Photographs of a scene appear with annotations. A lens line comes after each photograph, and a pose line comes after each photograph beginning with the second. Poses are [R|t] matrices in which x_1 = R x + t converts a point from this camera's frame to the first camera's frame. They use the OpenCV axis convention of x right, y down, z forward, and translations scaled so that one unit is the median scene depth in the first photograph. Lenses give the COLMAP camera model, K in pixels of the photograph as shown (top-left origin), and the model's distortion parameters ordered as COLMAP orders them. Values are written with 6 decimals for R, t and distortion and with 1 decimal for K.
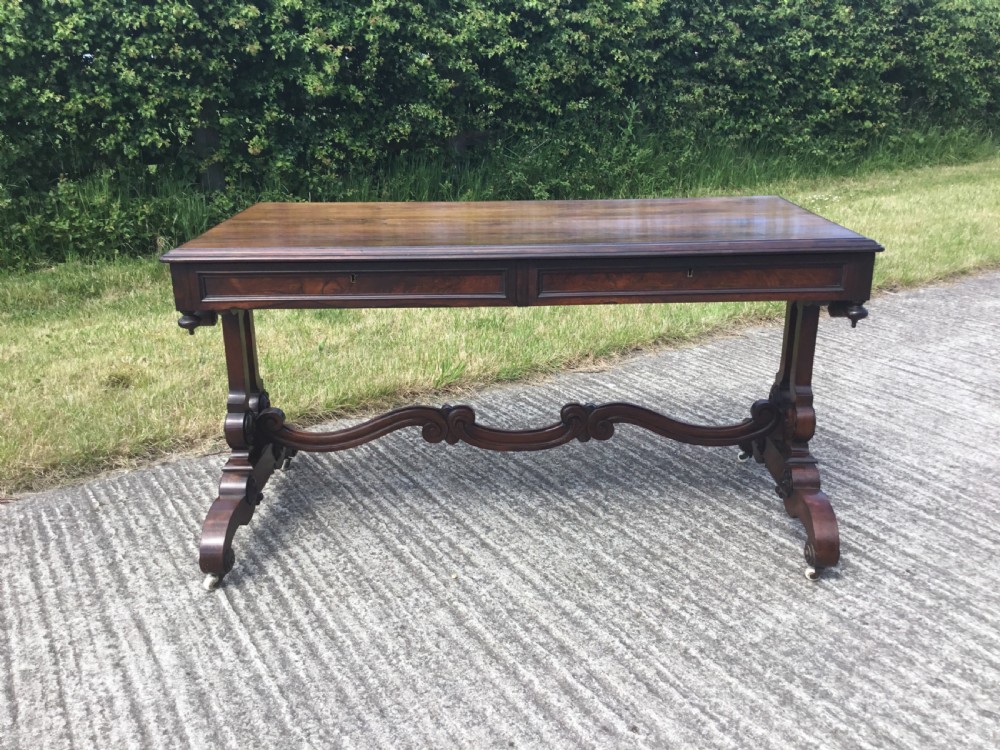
lens RADIAL K [[914.9, 0, 506.8], [0, 914.9, 378.7], [0, 0, 1]] dist [0.122586, -0.258422]
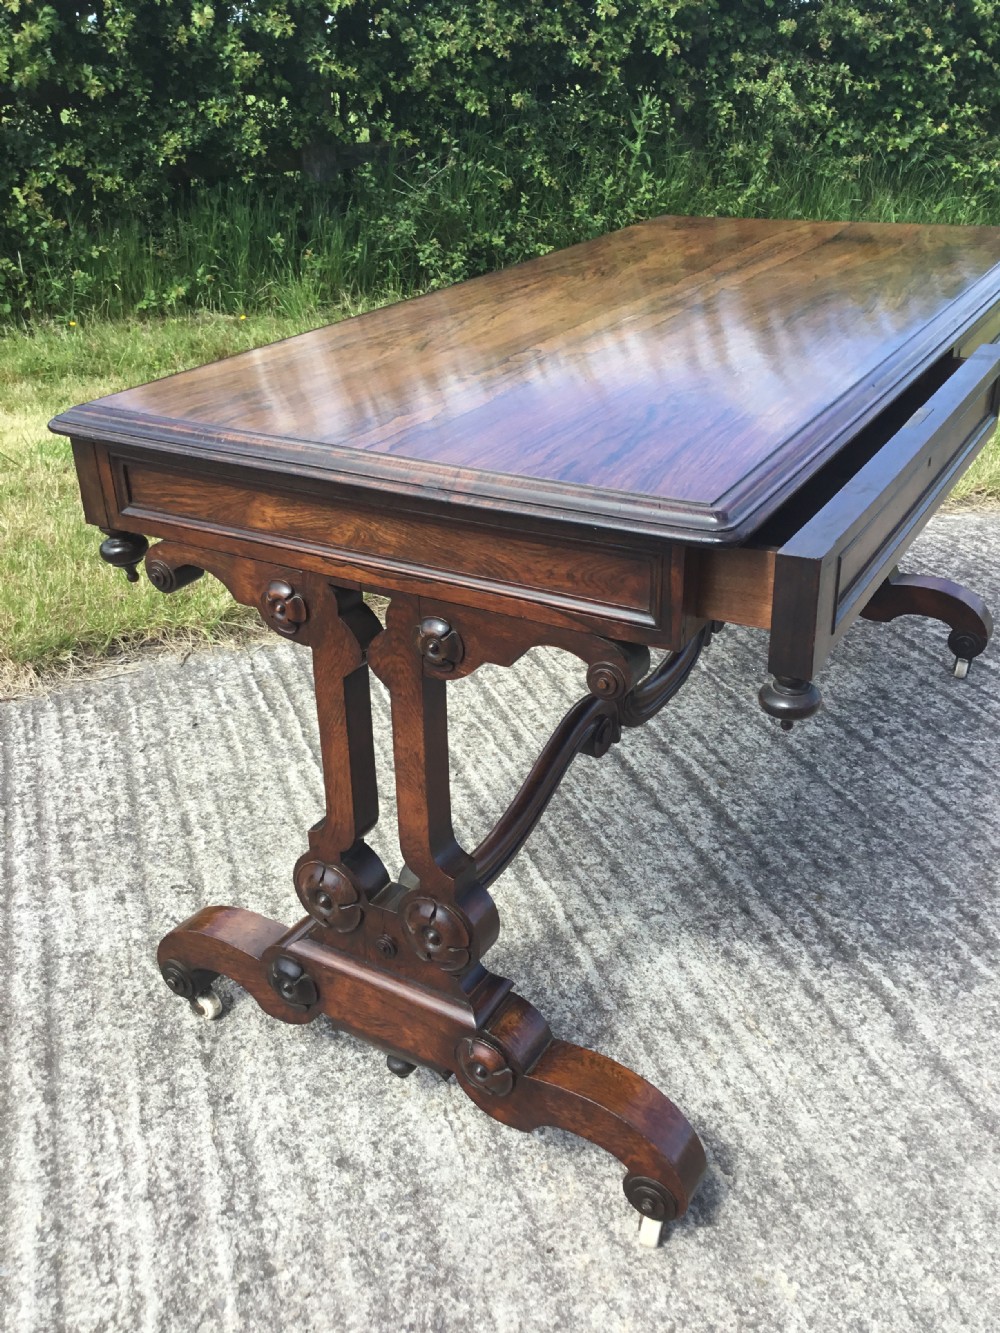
lens RADIAL K [[1219.5, 0, 495.8], [0, 1219.5, 670.1], [0, 0, 1]] dist [0.122586, -0.258422]
pose [[0.978023, 0.092438, -0.186884, 0.706910], [-0.063036, 0.985494, 0.157570, -0.210701], [0.198739, -0.142326, 0.969663, 0.640303]]
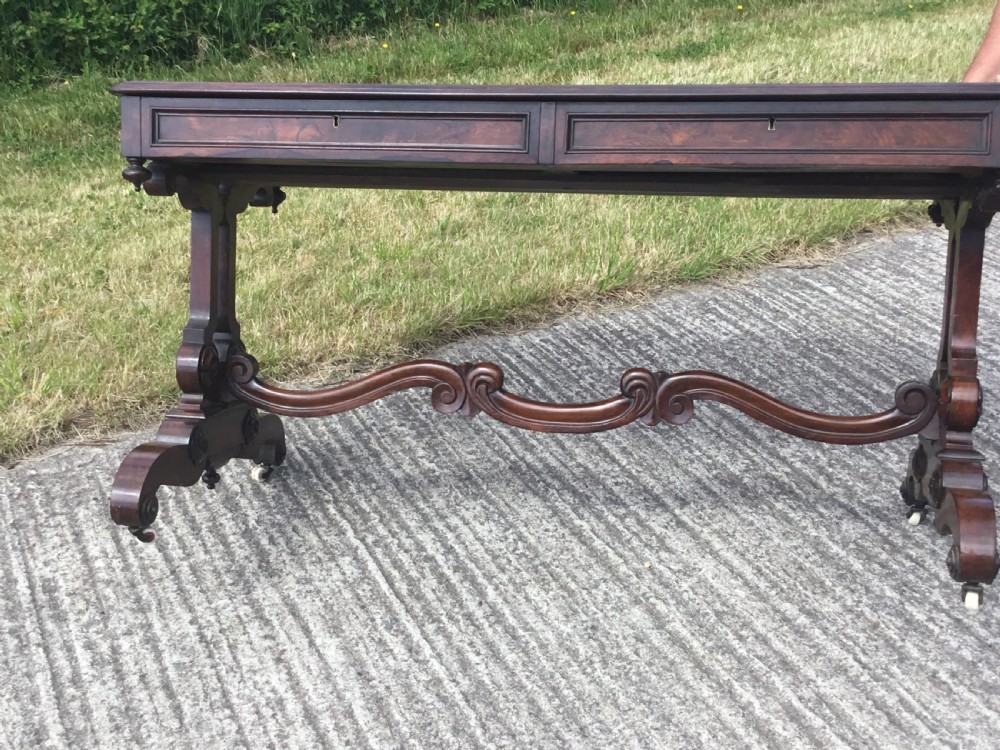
lens RADIAL K [[1320.5, 0, 505.9], [0, 1320.5, 375.2], [0, 0, 1]] dist [0.116527, -0.198724]
pose [[0.995674, 0.023632, -0.089865, -0.074011], [-0.009479, 0.987905, 0.154768, -0.128491], [0.092436, -0.153247, 0.983855, -0.156630]]
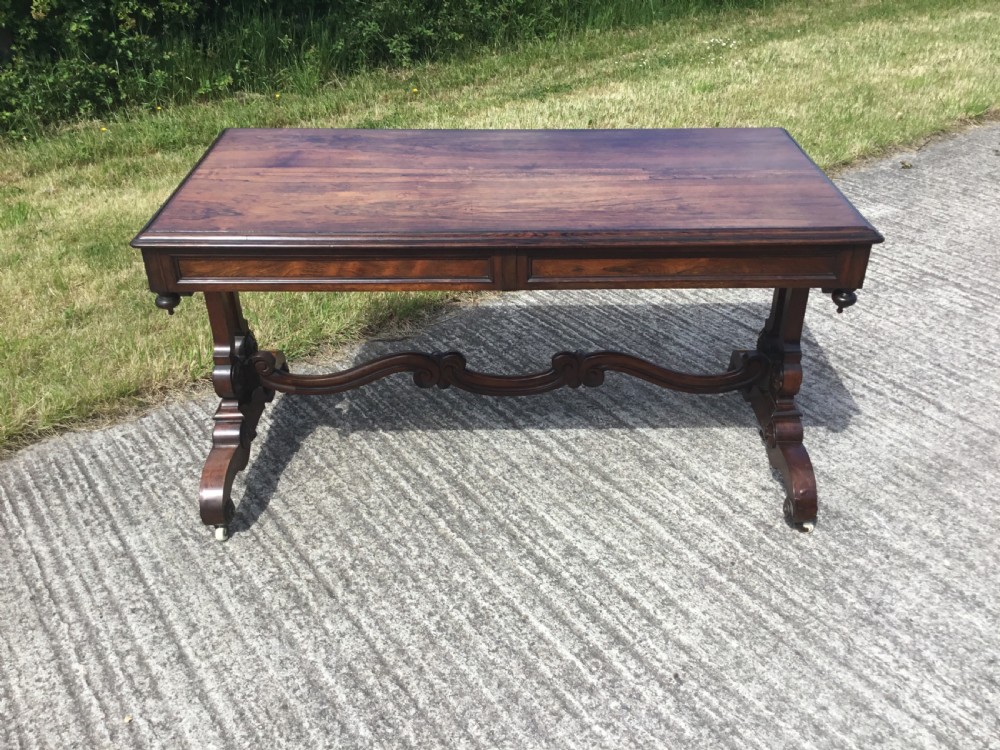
lens RADIAL K [[914.9, 0, 506.8], [0, 914.9, 378.7], [0, 0, 1]] dist [0.122586, -0.258422]
pose [[0.997437, -0.035281, 0.062240, 0.215640], [0.021658, 0.978033, 0.207322, -0.220831], [-0.068187, -0.205443, 0.976291, 0.217442]]
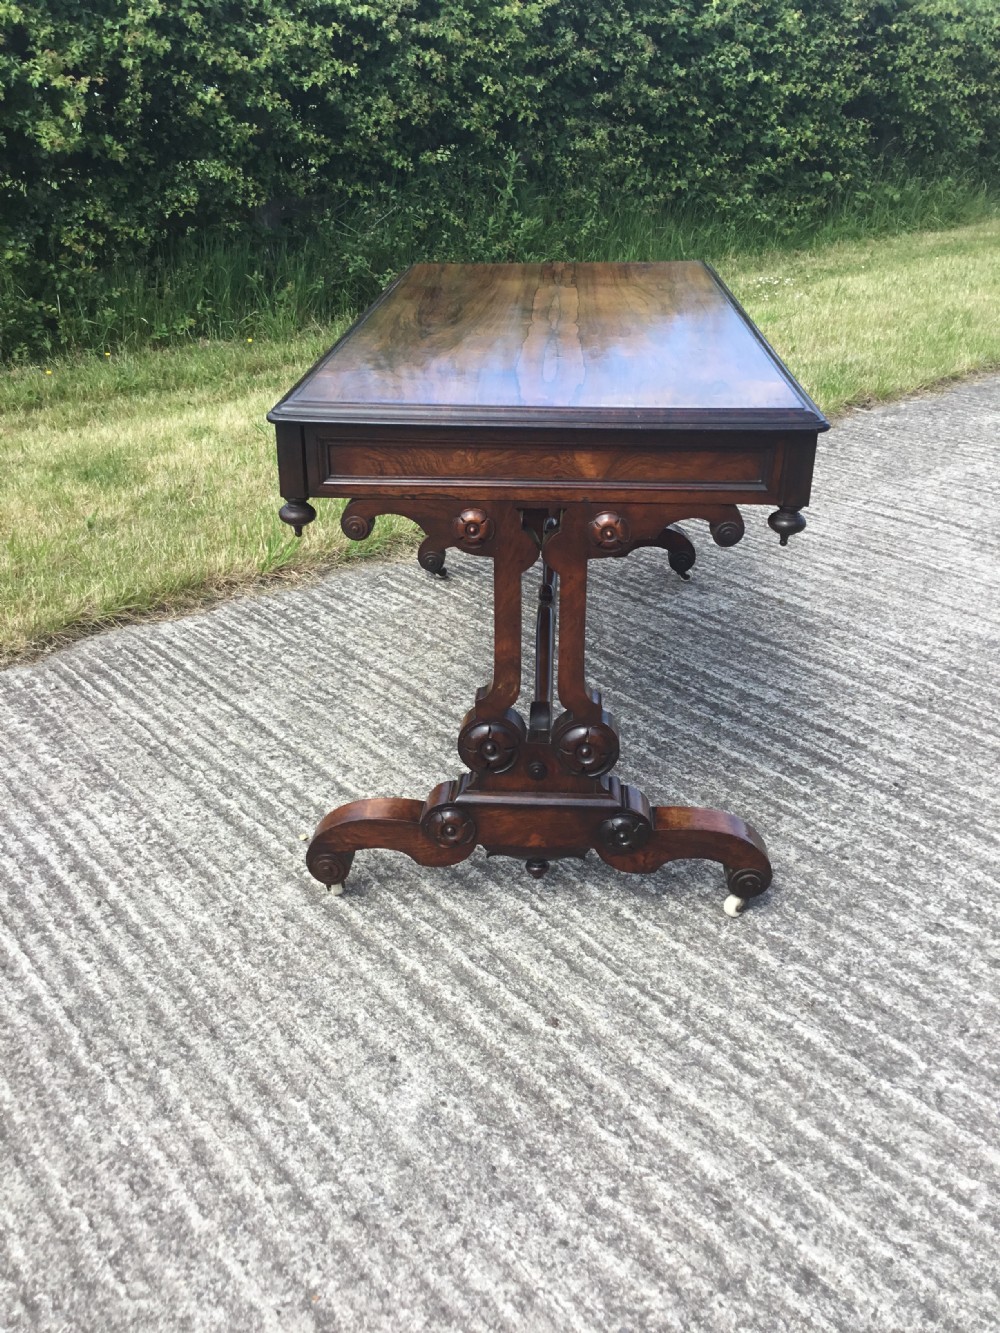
lens RADIAL K [[1228.6, 0, 495.1], [0, 1228.6, 666.3], [0, 0, 1]] dist [0.127371, -0.276813]
pose [[0.992935, -0.061977, 0.101185, 0.003465], [0.051360, 0.993214, 0.104350, -0.013525], [-0.106966, -0.098416, 0.989380, 0.023162]]
